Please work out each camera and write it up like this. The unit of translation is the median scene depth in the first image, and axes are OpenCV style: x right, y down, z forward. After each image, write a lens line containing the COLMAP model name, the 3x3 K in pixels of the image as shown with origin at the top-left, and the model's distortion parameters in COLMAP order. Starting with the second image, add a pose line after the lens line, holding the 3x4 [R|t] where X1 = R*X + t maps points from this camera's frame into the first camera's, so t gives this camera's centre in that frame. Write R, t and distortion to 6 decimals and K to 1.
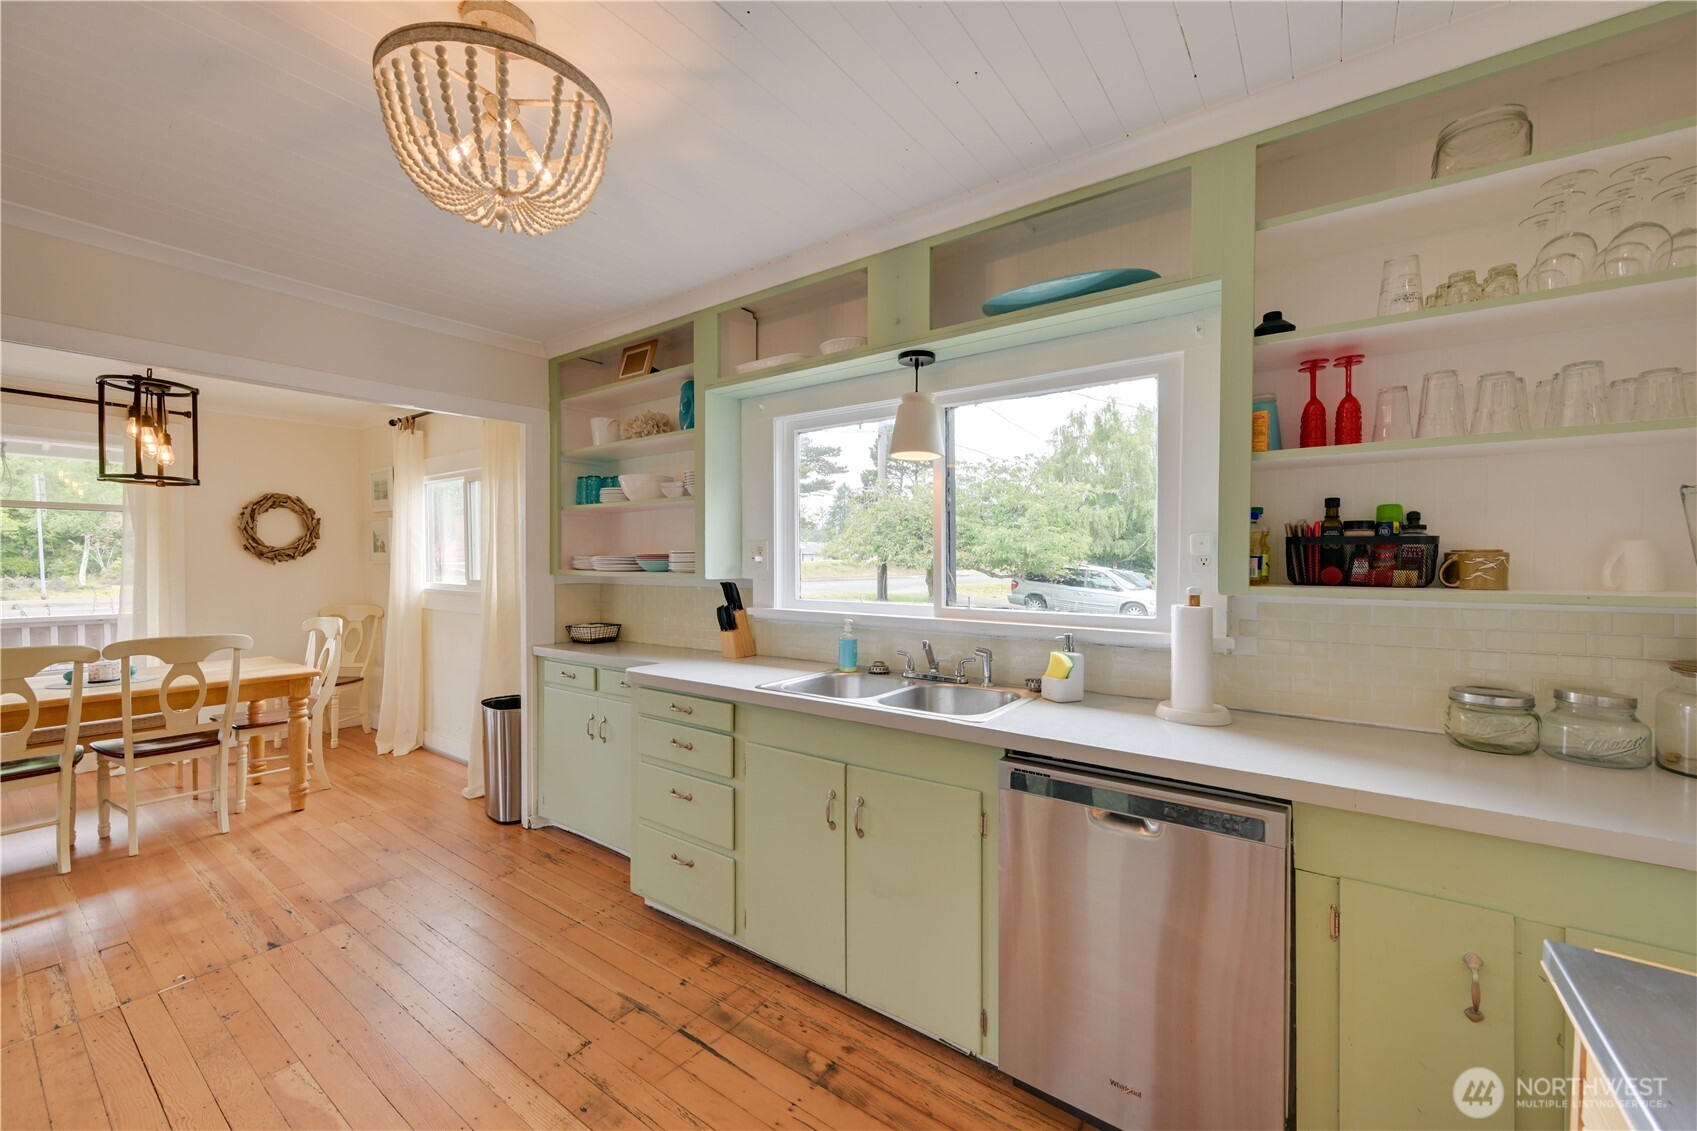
lens RADIAL K [[671.1, 0, 873.0], [0, 671.1, 570.9], [0, 0, 1]] dist [-0.000163, 0.000311]
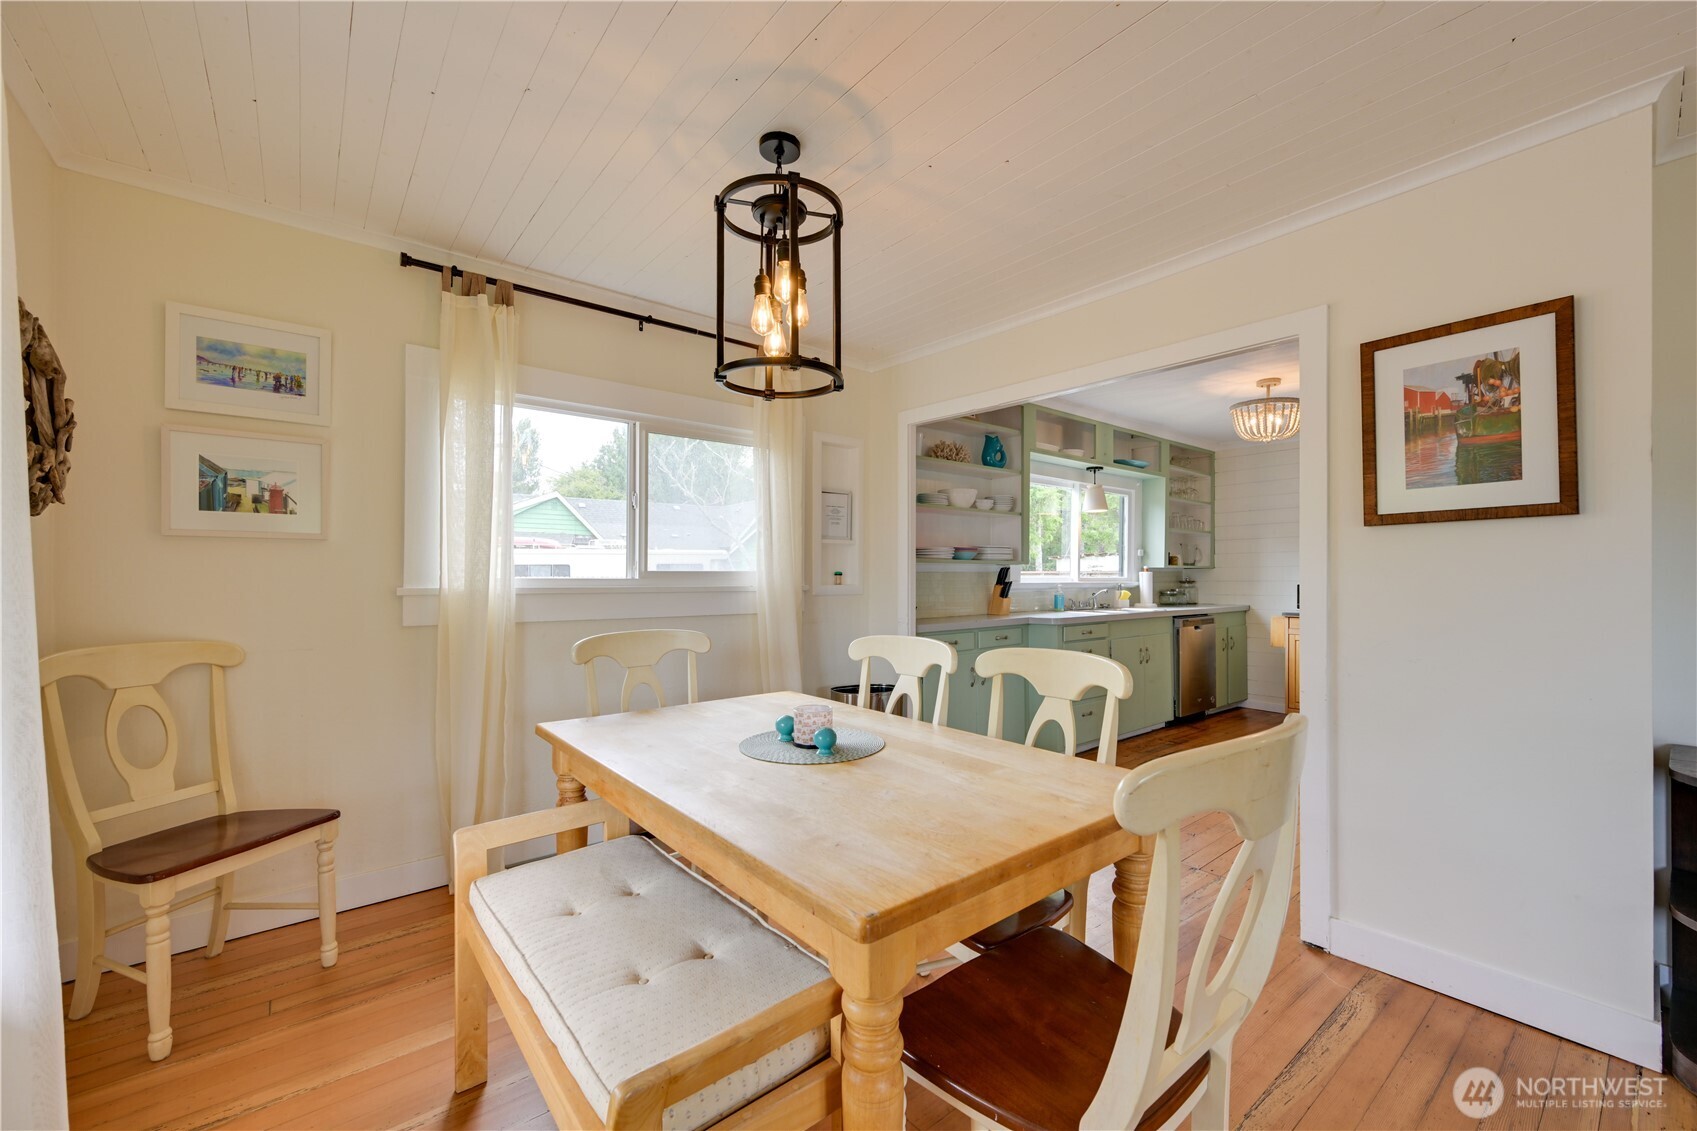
lens RADIAL K [[671.1, 0, 855.0], [0, 671.1, 575.4], [0, 0, 1]] dist [-0.000163, 0.000311]
pose [[0.269725, -0.001407, 0.962936, -1.628653], [0.015875, 0.999870, -0.002986, 0.030919], [-0.962807, 0.016092, 0.269712, 0.805355]]
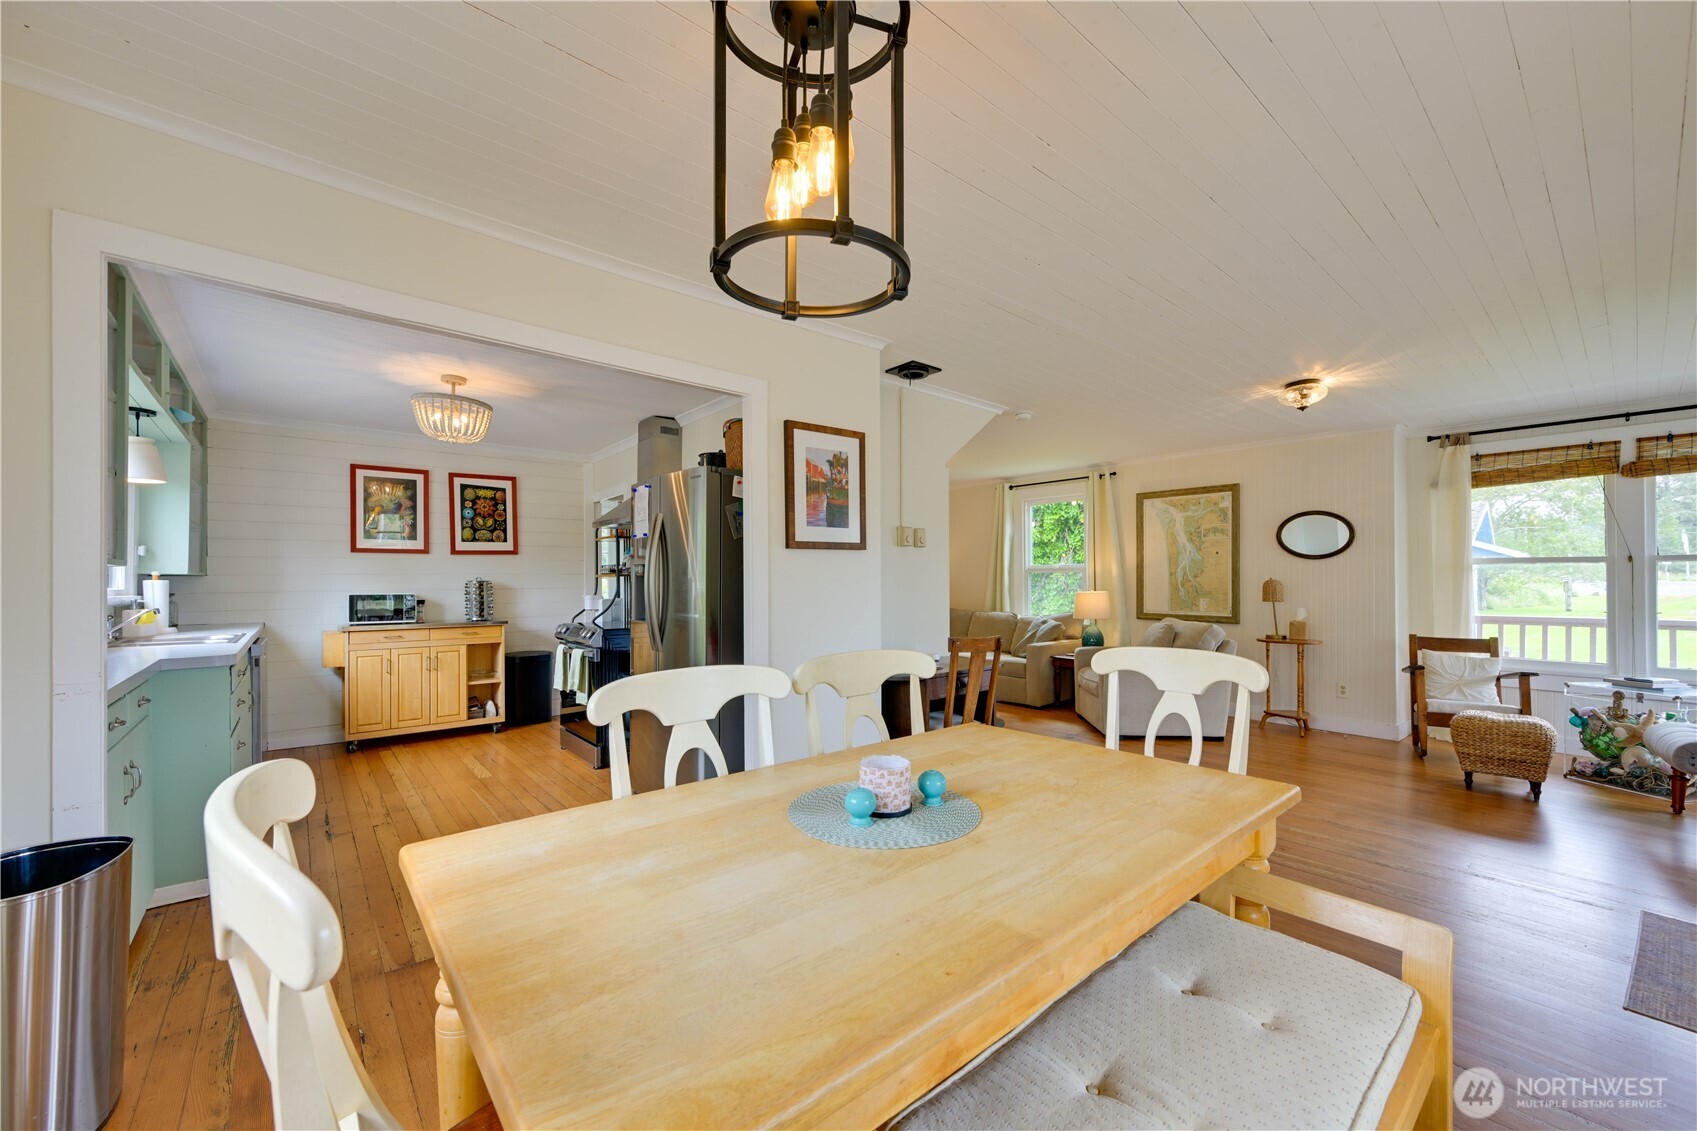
lens RADIAL K [[671.1, 0, 865.8], [0, 671.1, 583.8], [0, 0, 1]] dist [-0.000163, 0.000311]
pose [[-0.968771, 0.001954, 0.247951, -1.214725], [0.006991, 0.999787, 0.019437, 0.021324], [-0.247860, 0.020564, -0.968578, 1.363467]]
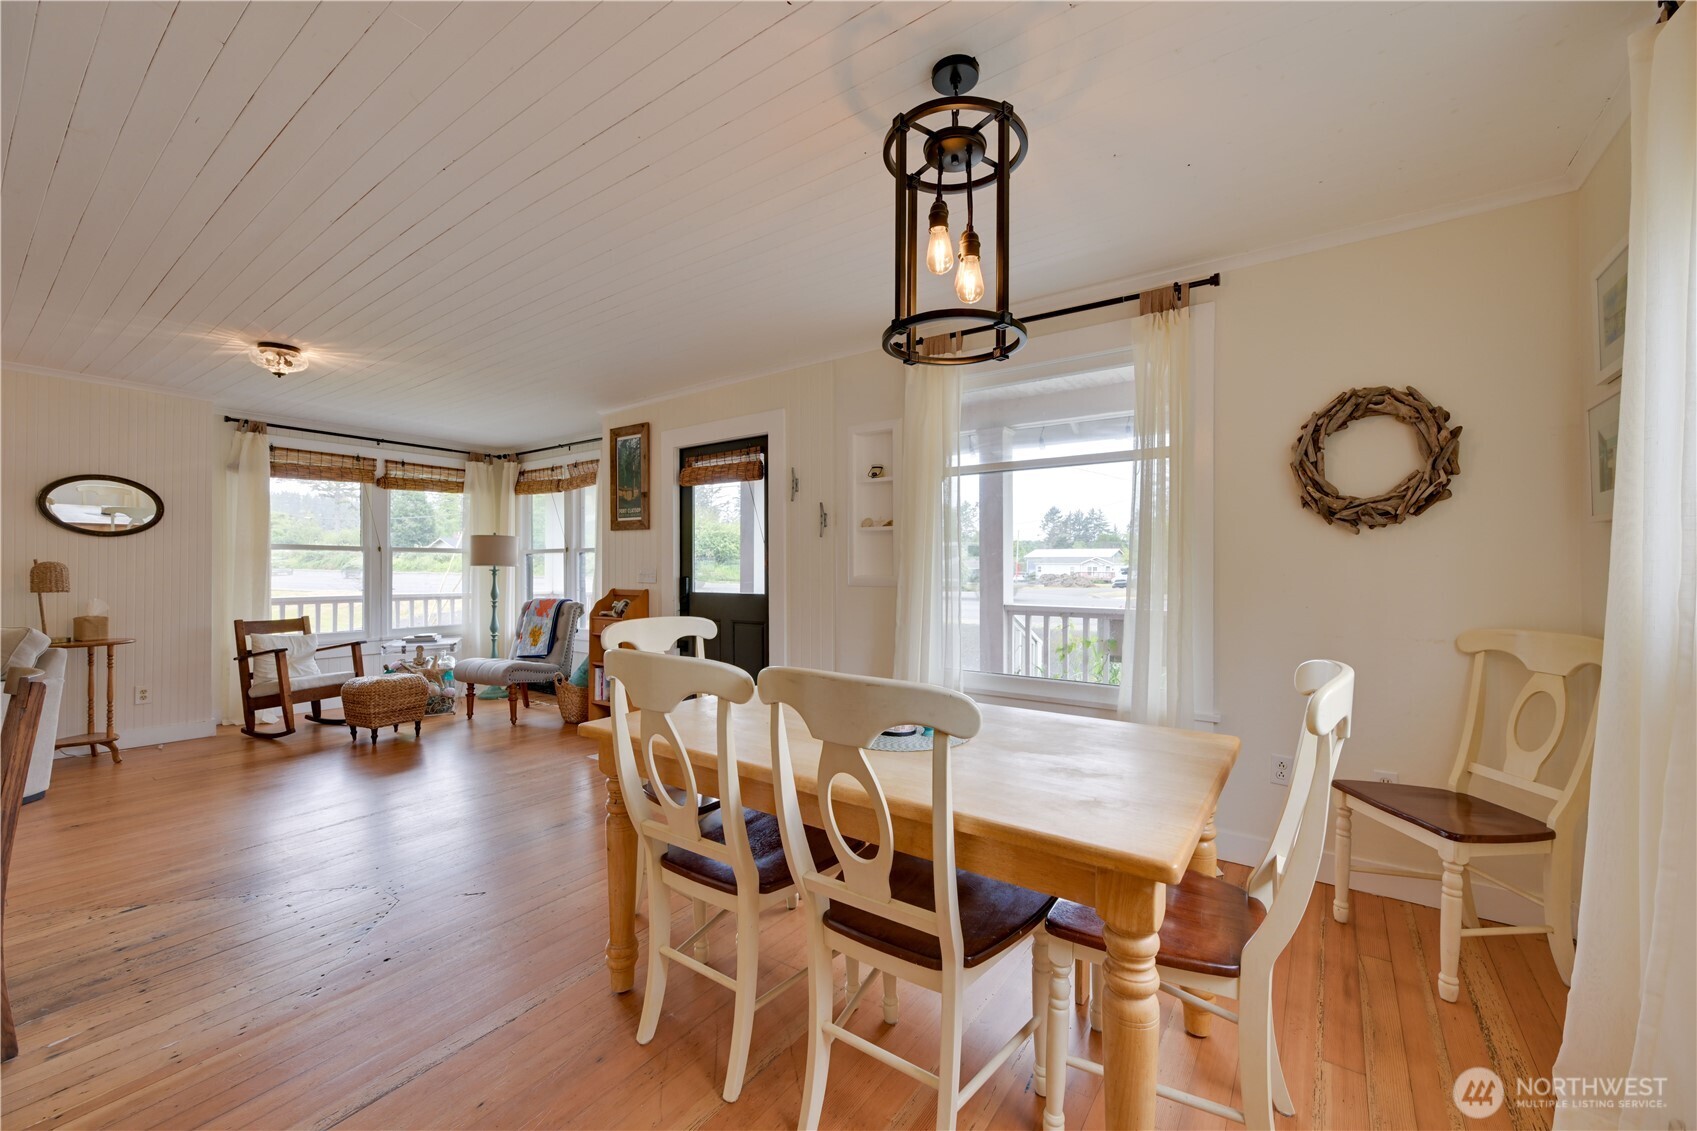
lens RADIAL K [[671.1, 0, 850.3], [0, 671.1, 563.3], [0, 0, 1]] dist [-0.000163, 0.000311]
pose [[-0.014150, -0.005177, -0.999886, -0.595128], [-0.018653, 0.999814, -0.004913, 0.031981], [0.999726, 0.018582, -0.014244, 0.954611]]
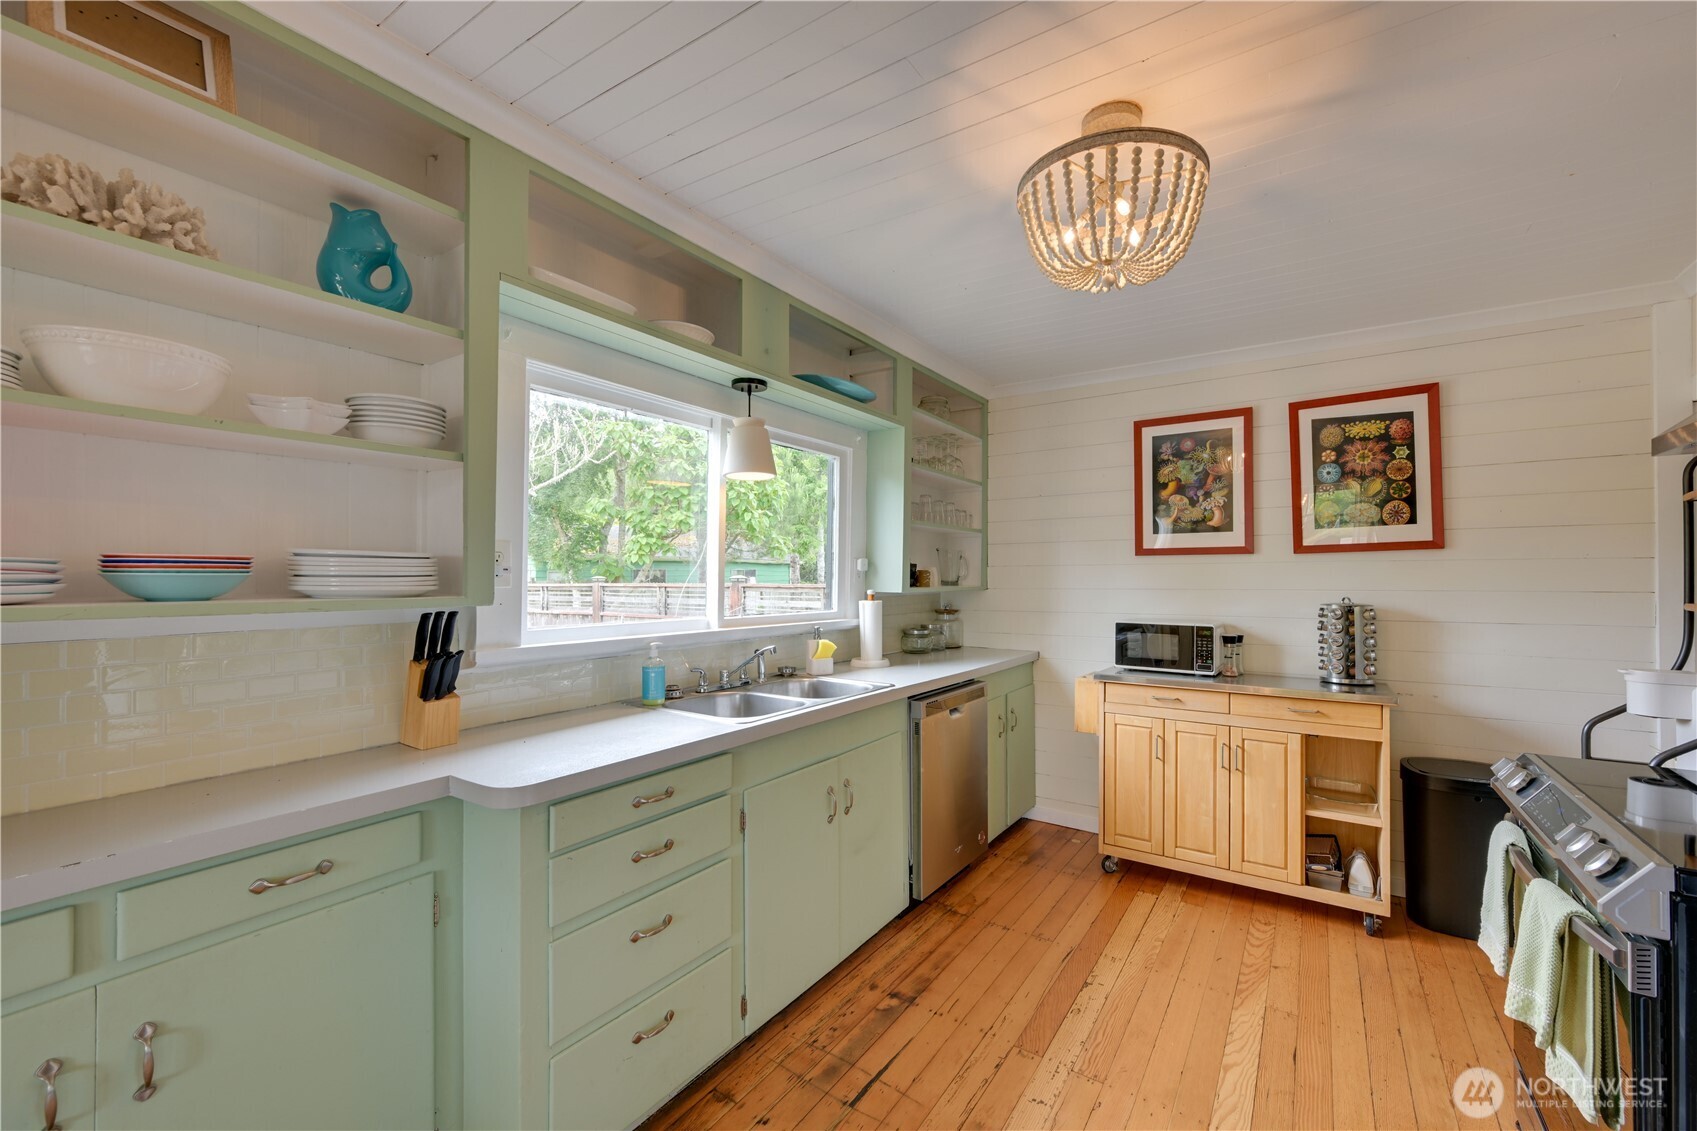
lens RADIAL K [[671.1, 0, 848.1], [0, 671.1, 569.1], [0, 0, 1]] dist [-0.000163, 0.000311]
pose [[-0.003928, 0.007736, 0.999962, -0.687740], [0.014945, 0.999859, -0.007677, -0.008352], [-0.999881, 0.014914, -0.004043, 0.583128]]
